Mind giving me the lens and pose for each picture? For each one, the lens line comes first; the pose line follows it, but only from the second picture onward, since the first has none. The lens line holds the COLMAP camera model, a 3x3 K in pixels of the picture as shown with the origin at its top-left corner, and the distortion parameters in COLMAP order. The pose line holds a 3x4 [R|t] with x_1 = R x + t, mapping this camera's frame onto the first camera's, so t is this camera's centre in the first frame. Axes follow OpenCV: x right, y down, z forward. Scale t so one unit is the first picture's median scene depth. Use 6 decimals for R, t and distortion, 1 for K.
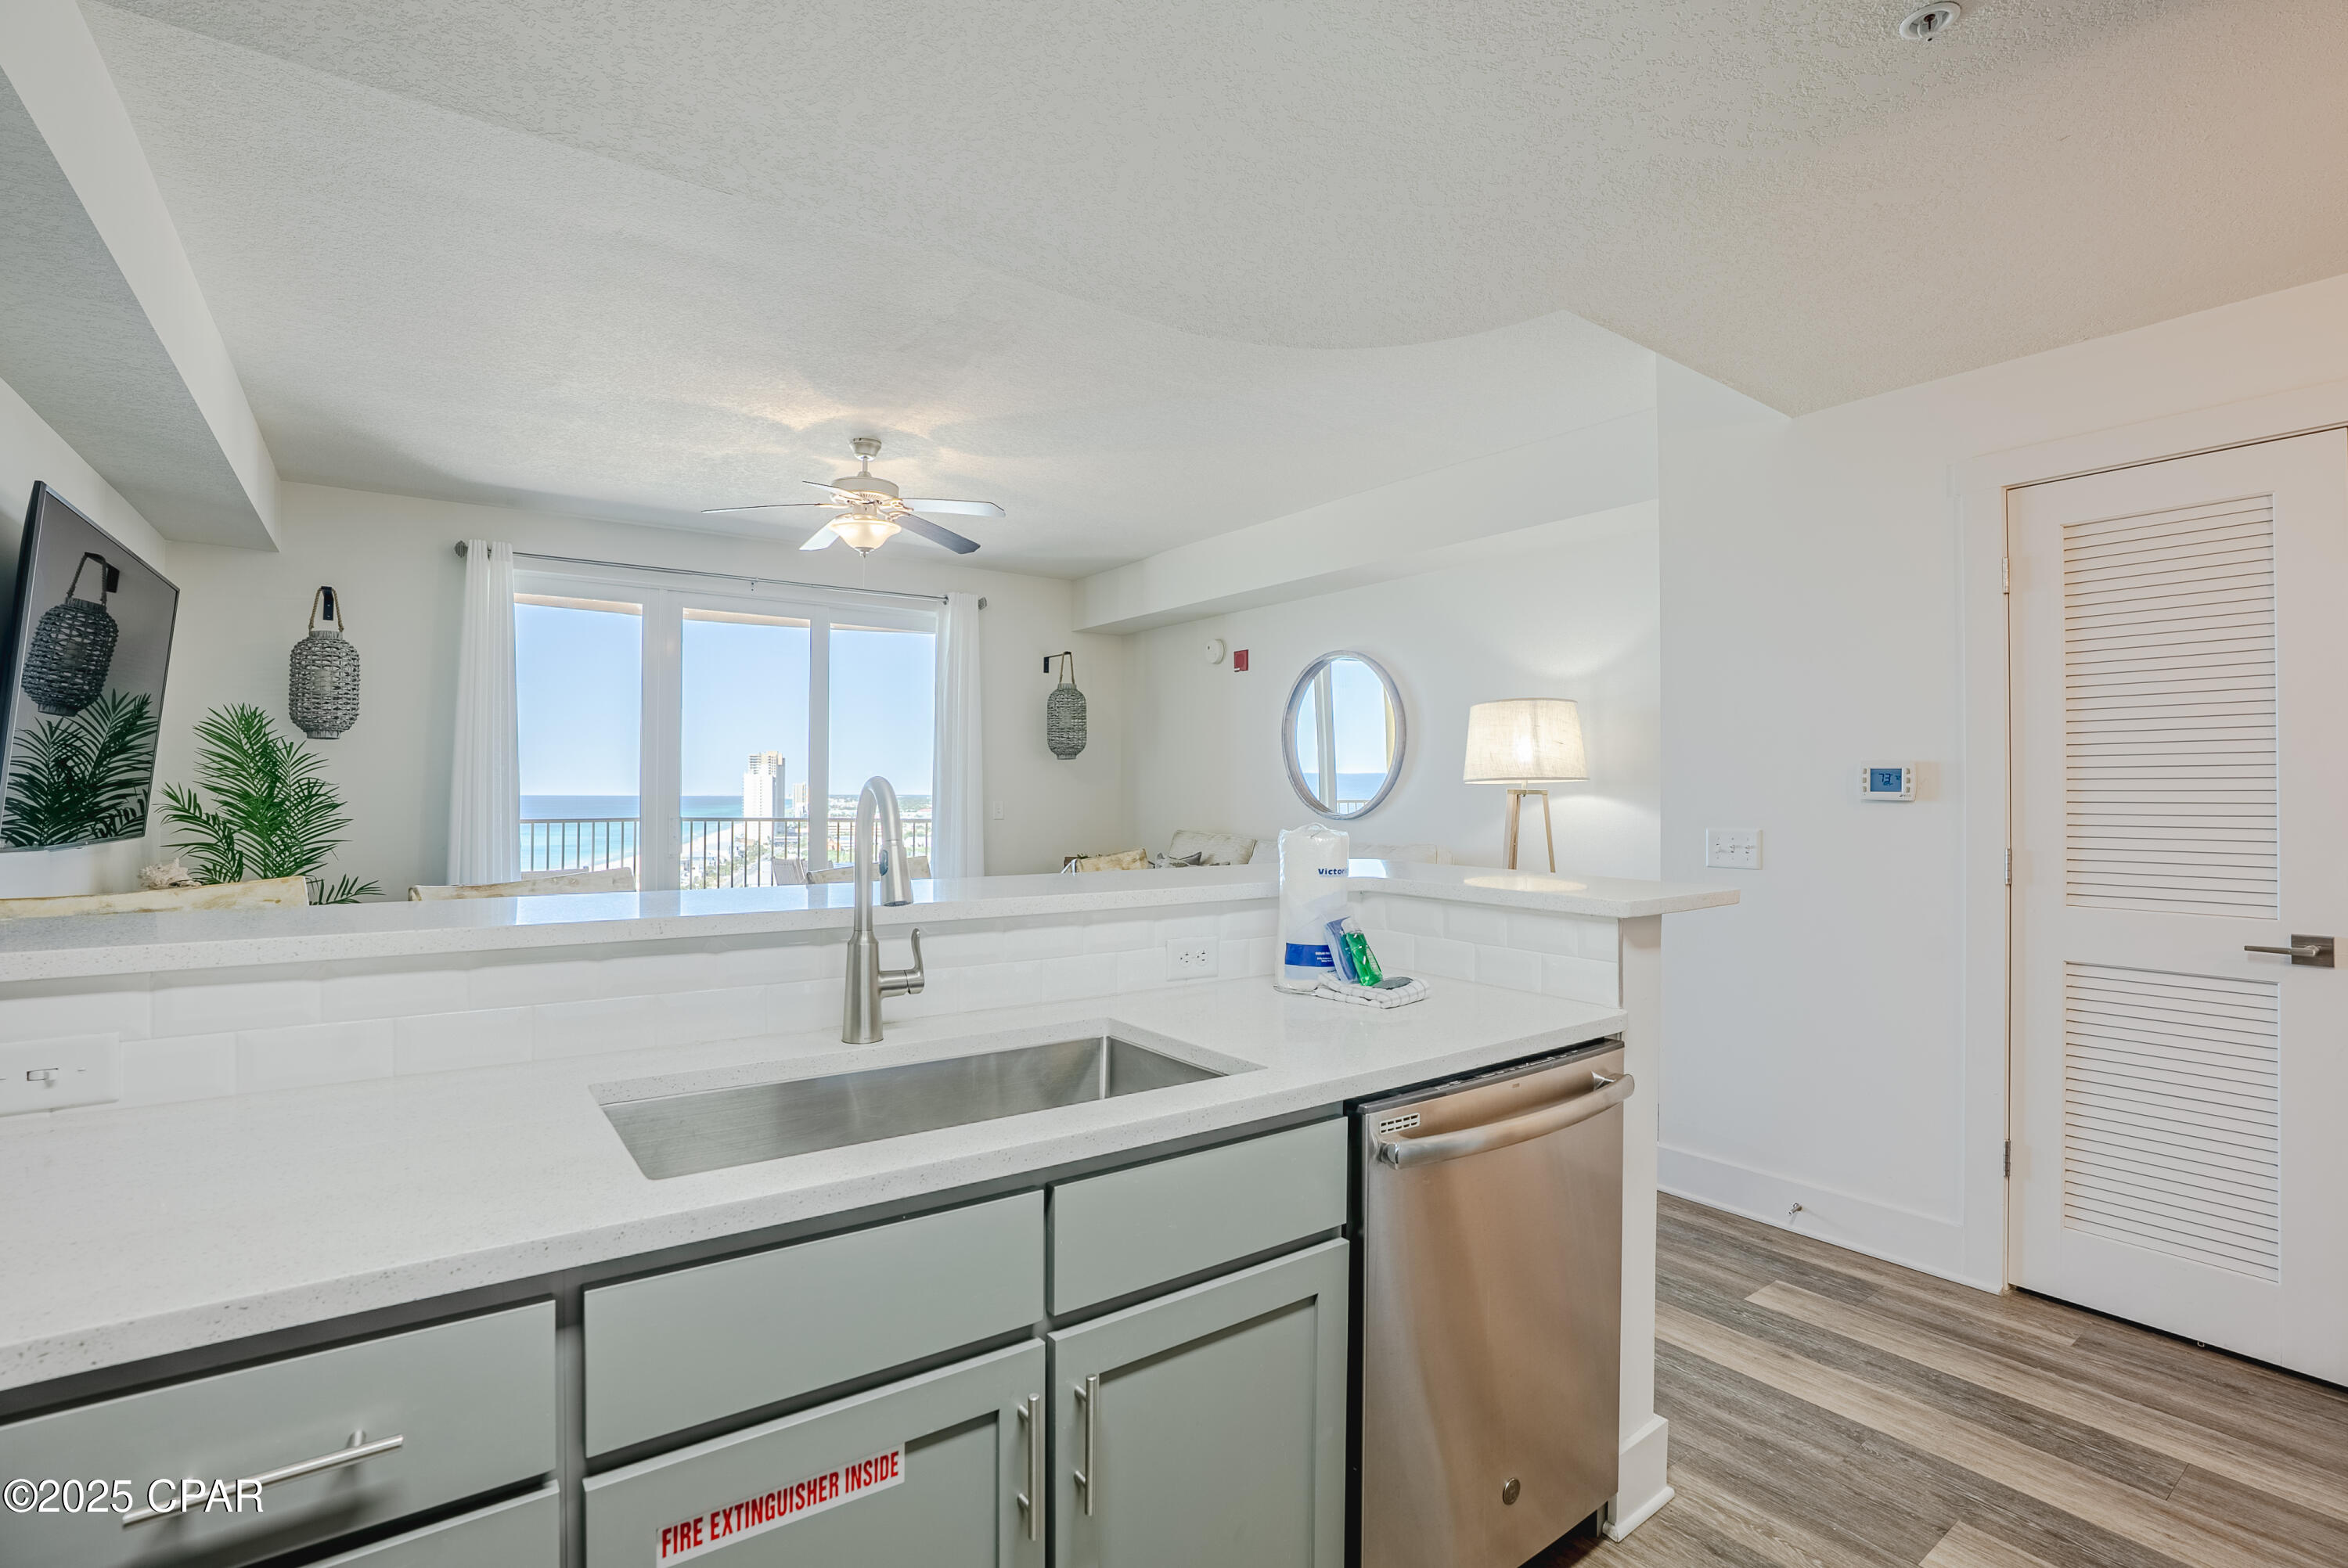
lens RADIAL K [[1092.8, 0, 1181.8], [0, 1092.8, 779.9], [0, 0, 1]] dist [-0.071098, 0.027317]
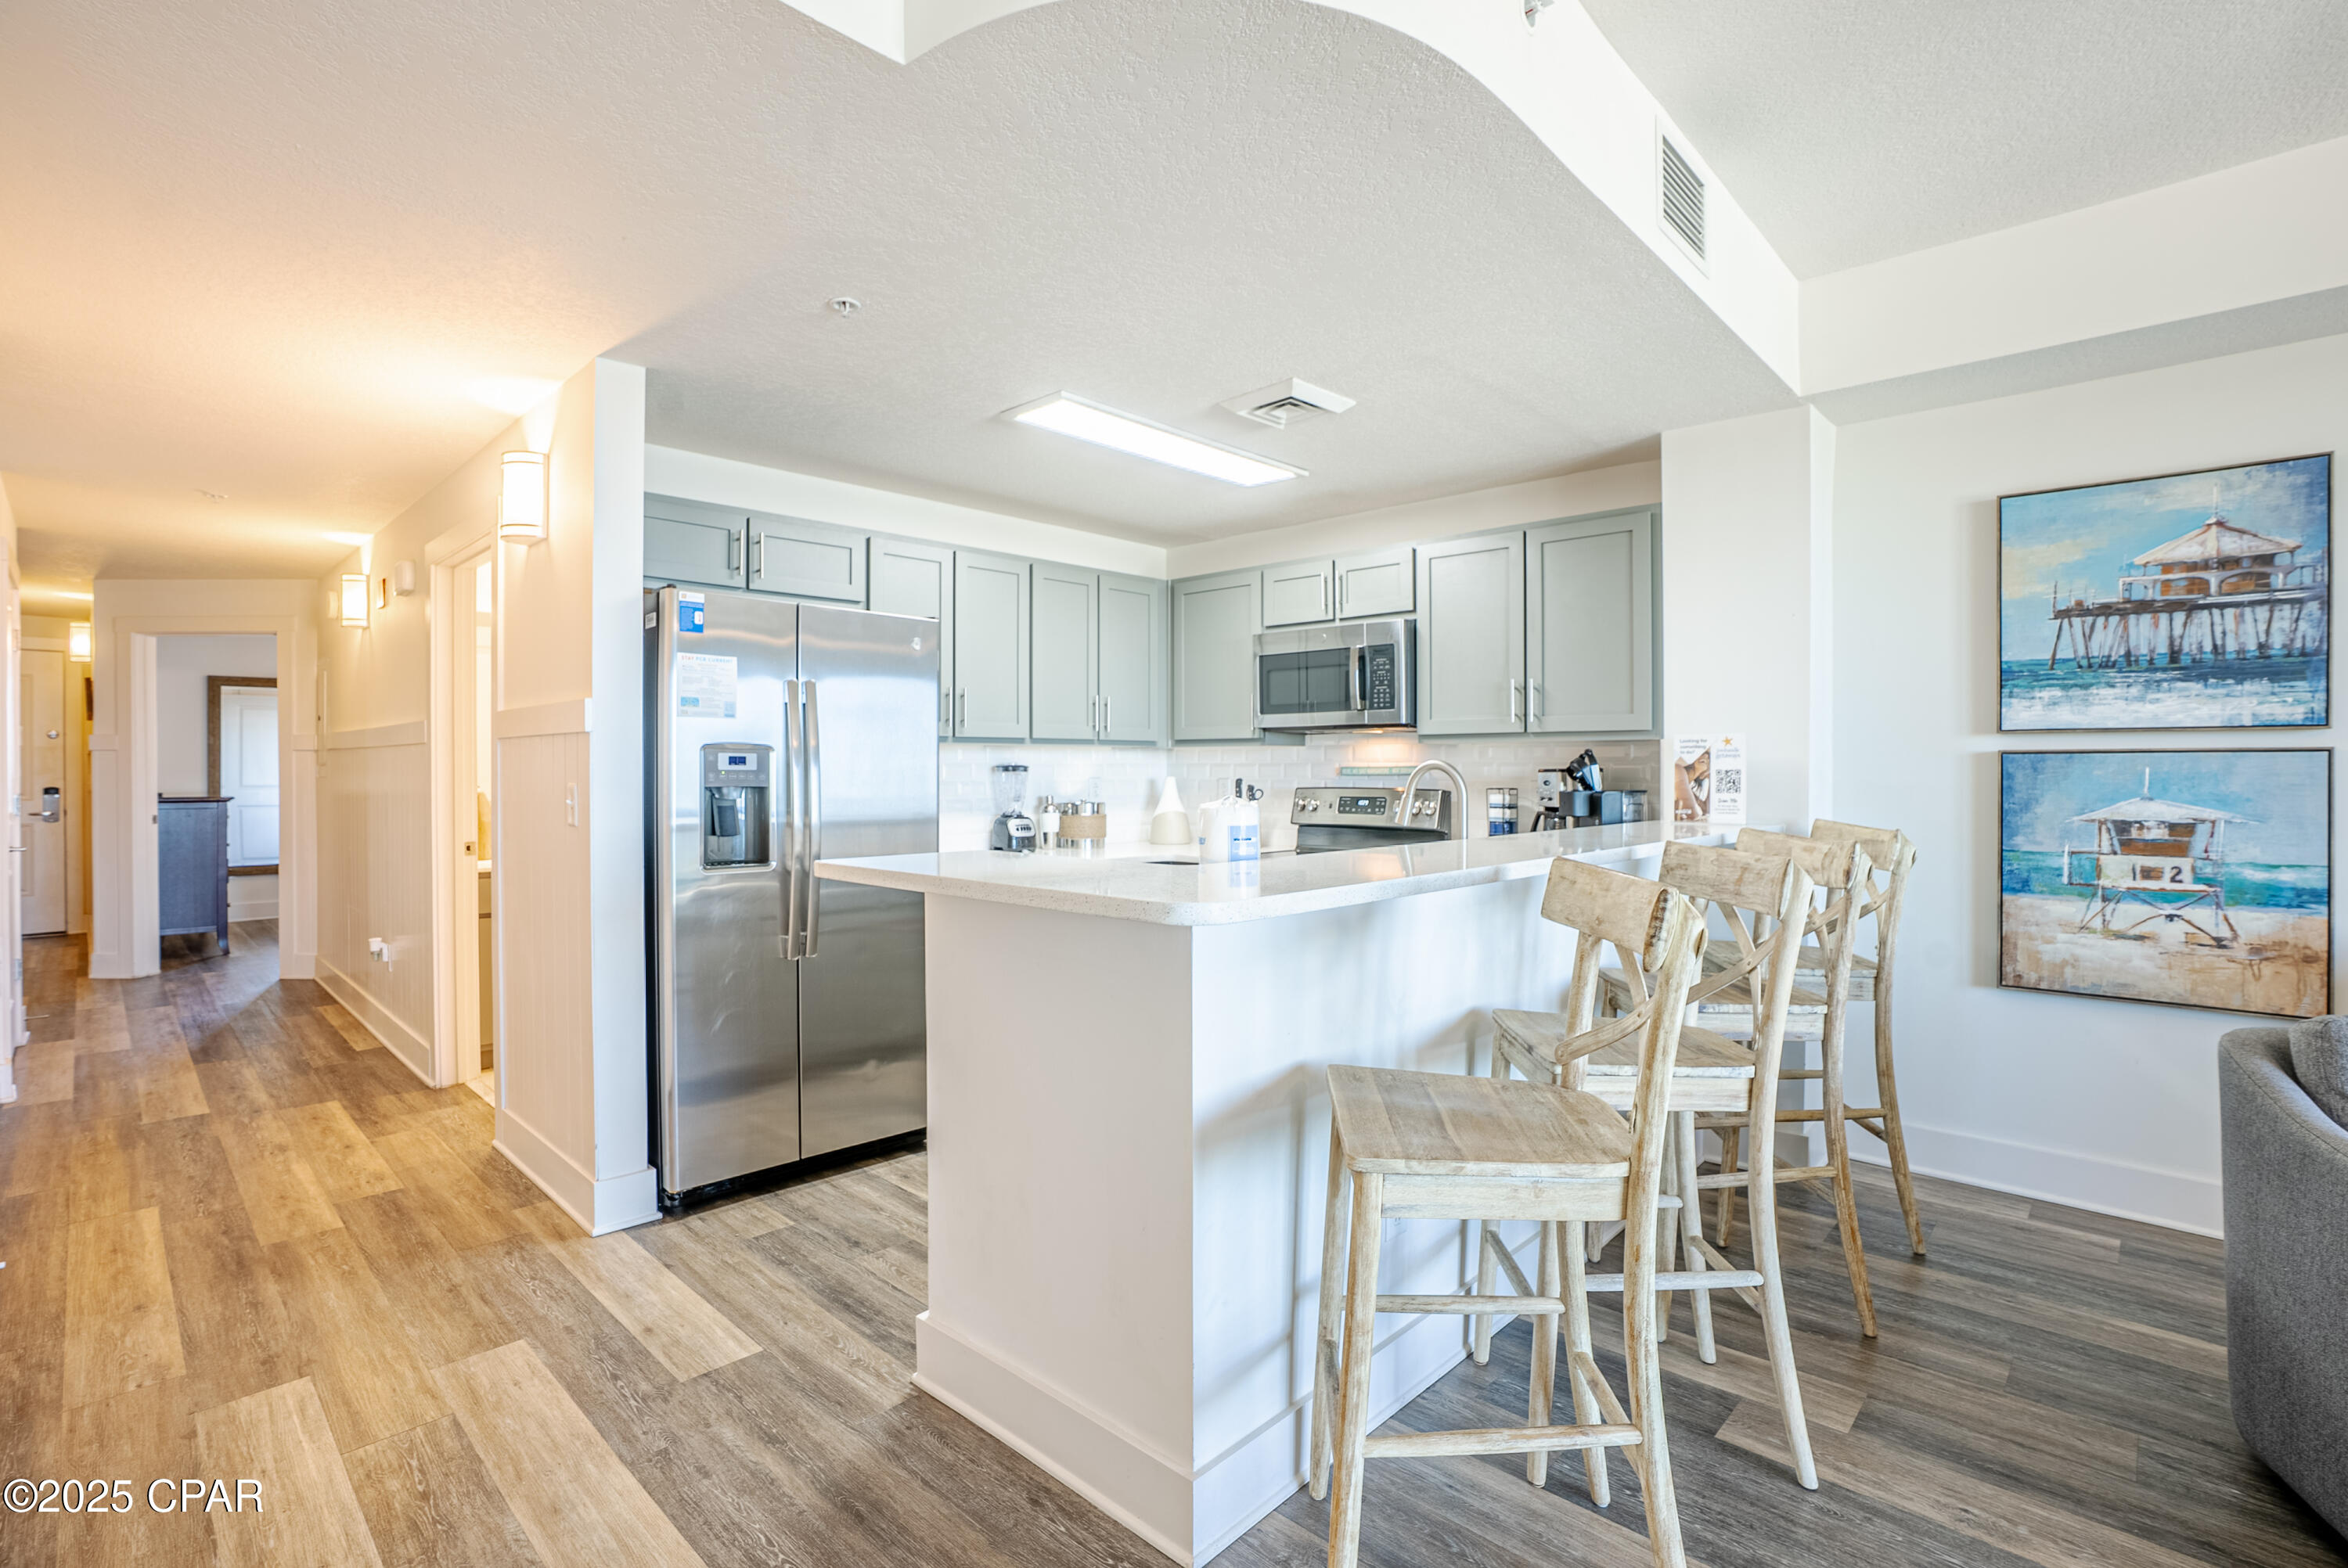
lens RADIAL K [[1086.9, 0, 1184.8], [0, 1086.9, 773.7], [0, 0, 1]] dist [-0.066060, 0.023723]
pose [[-0.982171, -0.003391, -0.187957, 0.152167], [-0.002305, 0.999979, -0.005997, 0.009823], [0.187973, -0.005457, -0.982159, 0.848287]]
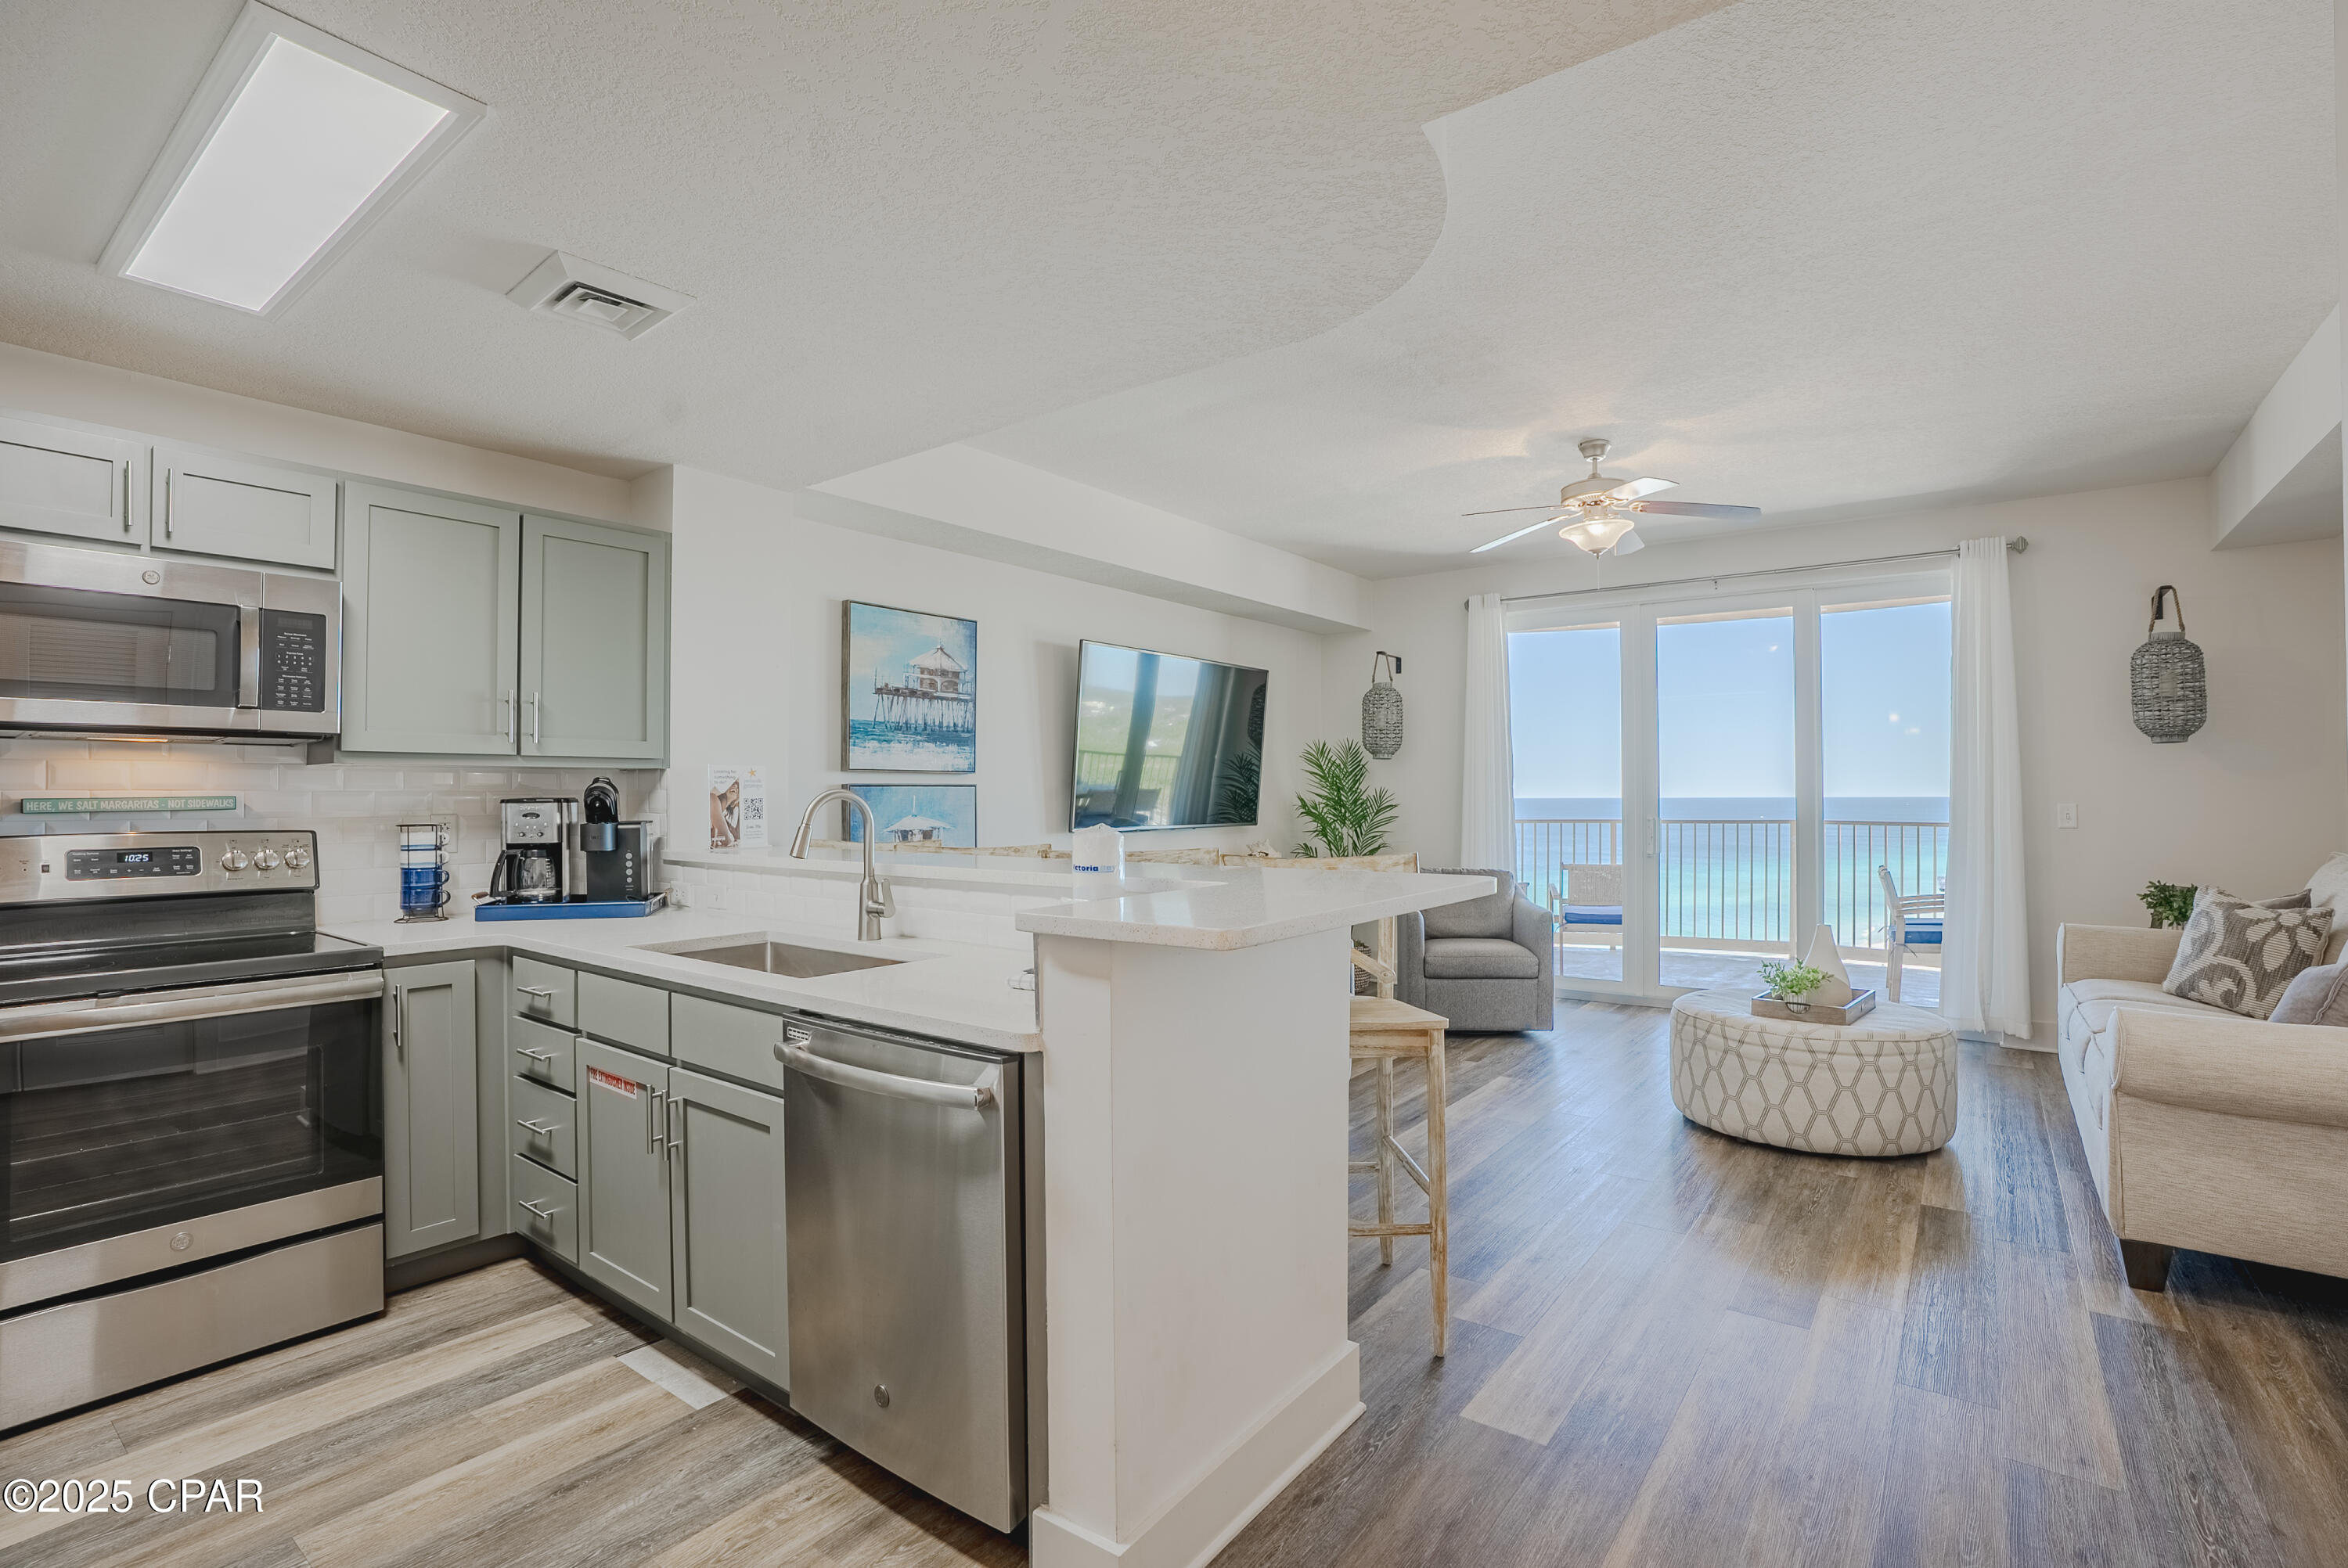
lens RADIAL K [[1092.8, 0, 1181.8], [0, 1092.8, 779.9], [0, 0, 1]] dist [-0.071098, 0.027317]
pose [[0.292115, -0.018654, -0.956201, 0.497802], [0.016525, 0.999759, -0.014455, 0.005311], [0.956240, -0.011579, 0.292353, 0.315105]]
